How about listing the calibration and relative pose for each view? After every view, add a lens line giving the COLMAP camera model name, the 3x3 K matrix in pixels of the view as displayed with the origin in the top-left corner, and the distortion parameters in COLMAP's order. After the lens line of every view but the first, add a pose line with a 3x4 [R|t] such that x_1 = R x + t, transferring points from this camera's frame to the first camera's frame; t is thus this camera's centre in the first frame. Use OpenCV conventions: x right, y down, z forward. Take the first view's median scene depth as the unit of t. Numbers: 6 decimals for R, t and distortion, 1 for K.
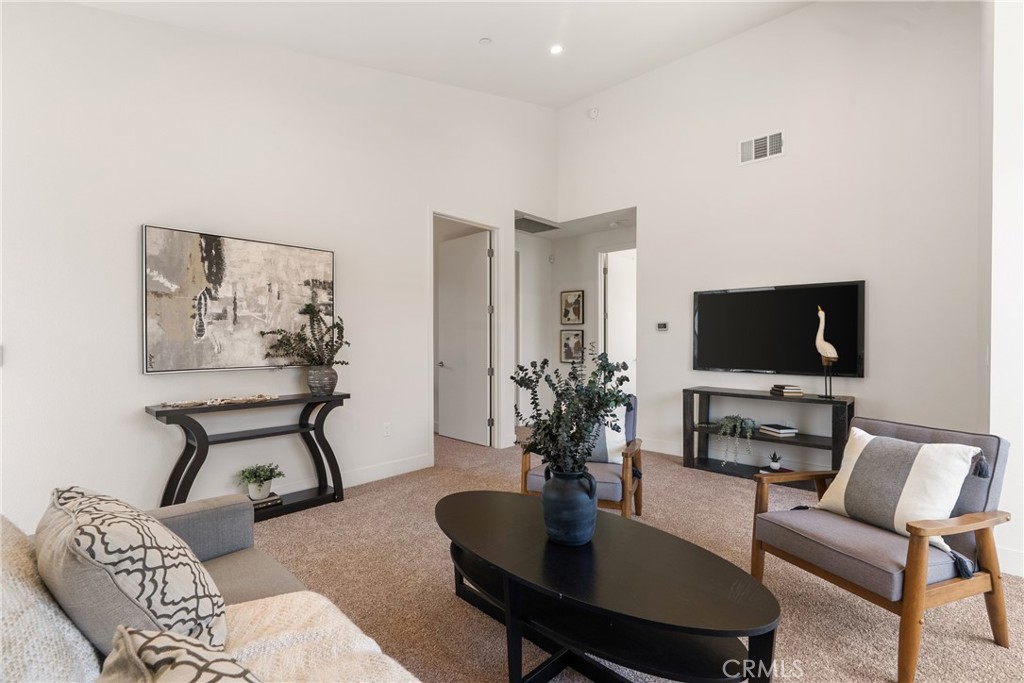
lens RADIAL K [[470.5, 0, 512.0], [0, 470.5, 339.9], [0, 0, 1]] dist [-0.005134, -0.000191]
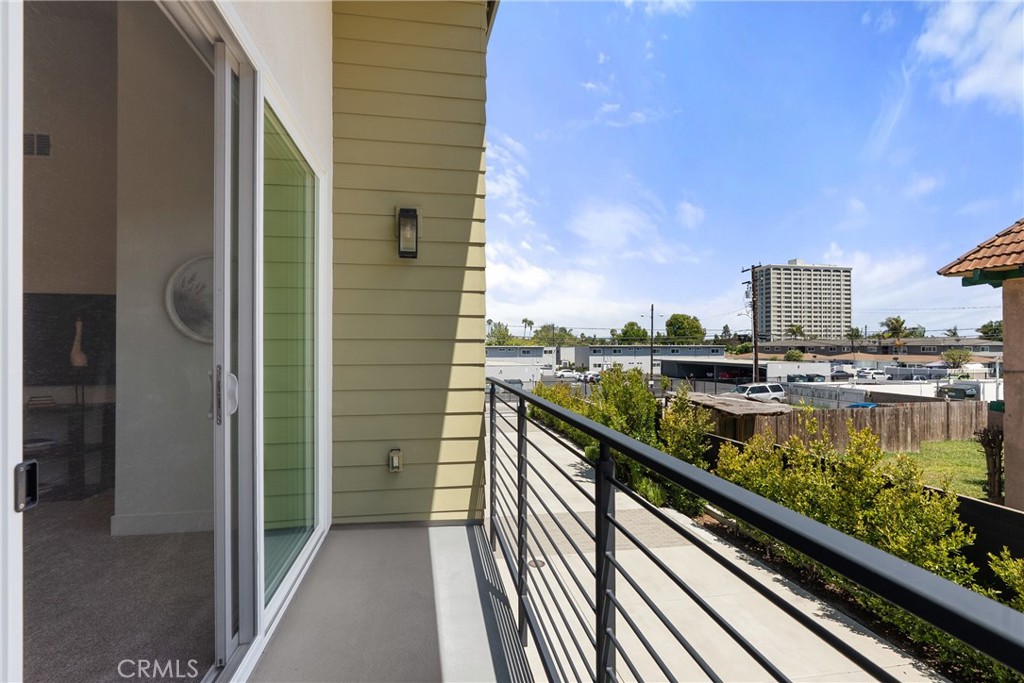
lens RADIAL K [[470.5, 0, 509.9], [0, 470.5, 344.2], [0, 0, 1]] dist [-0.005134, -0.000191]
pose [[0.603327, 0.001100, 0.797493, 0.406438], [0.006523, 0.999959, -0.006314, 0.001365], [-0.797467, 0.009011, 0.603295, -0.357787]]
